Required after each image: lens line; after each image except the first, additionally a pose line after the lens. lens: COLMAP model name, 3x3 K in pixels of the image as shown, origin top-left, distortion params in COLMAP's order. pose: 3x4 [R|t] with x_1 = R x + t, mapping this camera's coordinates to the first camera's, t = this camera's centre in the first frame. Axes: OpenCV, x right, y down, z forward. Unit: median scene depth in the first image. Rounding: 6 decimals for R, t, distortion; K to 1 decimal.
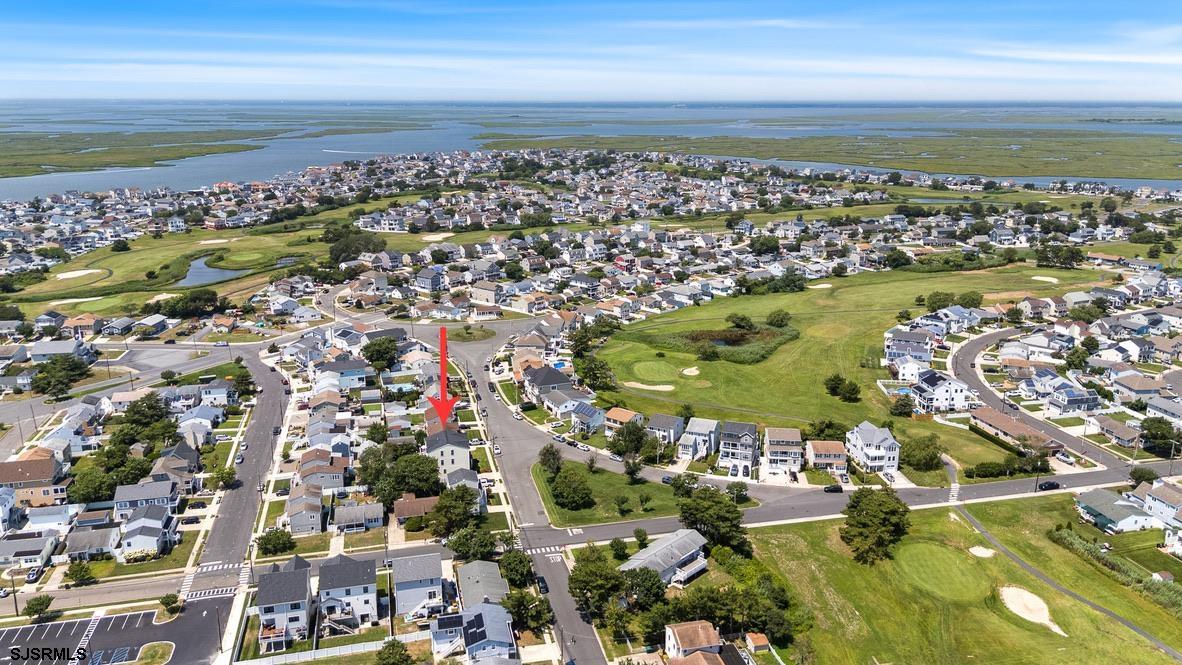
lens RADIAL K [[881.5, 0, 594.8], [0, 881.5, 323.3], [0, 0, 1]] dist [0.051038, -0.034311]
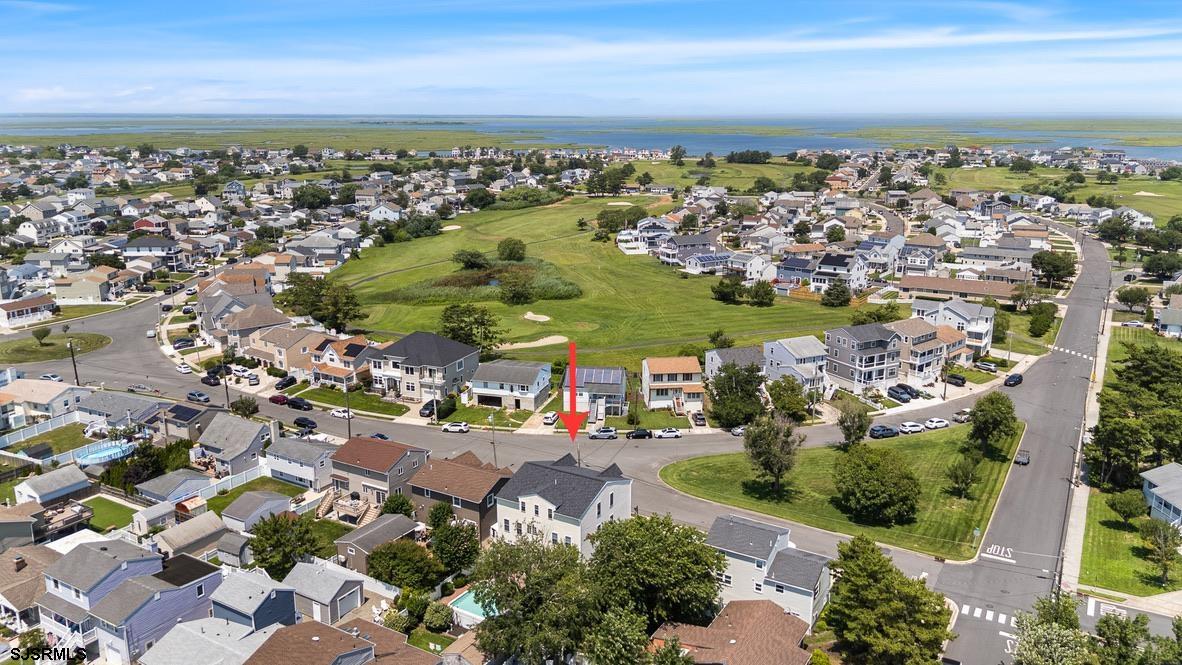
lens RADIAL K [[881.5, 0, 591.5], [0, 881.5, 338.5], [0, 0, 1]] dist [0.051038, -0.034311]
pose [[0.704317, -0.181226, 0.686363, -0.318596], [0.182842, 0.980555, 0.071279, 0.032284], [-0.685934, 0.075293, 0.723758, 0.522410]]
